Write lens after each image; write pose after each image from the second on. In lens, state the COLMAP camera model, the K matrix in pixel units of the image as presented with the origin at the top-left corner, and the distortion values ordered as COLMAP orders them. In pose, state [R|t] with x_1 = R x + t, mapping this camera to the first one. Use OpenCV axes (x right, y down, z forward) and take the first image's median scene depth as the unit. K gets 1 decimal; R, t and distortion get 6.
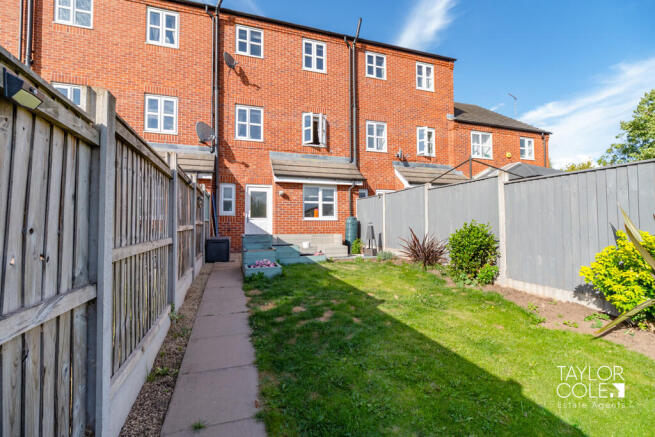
lens RADIAL K [[292.7, 0, 345.9], [0, 292.7, 216.1], [0, 0, 1]] dist [-0.002700, -0.000522]
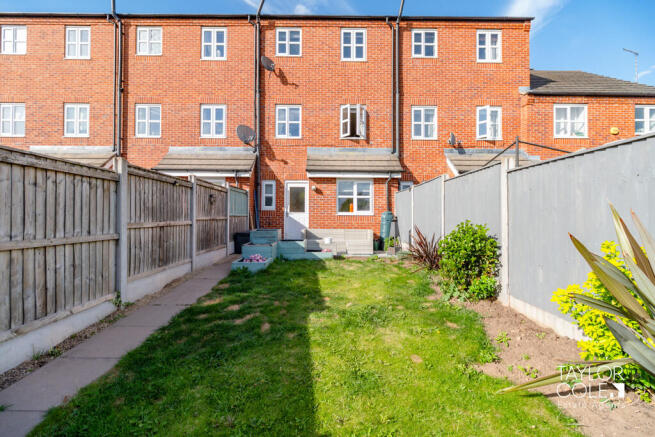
lens RADIAL K [[292.7, 0, 327.2], [0, 292.7, 216.8], [0, 0, 1]] dist [-0.002700, -0.000522]
pose [[0.947788, 0.007861, -0.318805, 0.140741], [0.000415, 0.999665, 0.025884, -0.005545], [0.318902, -0.024665, 0.947467, 0.049999]]
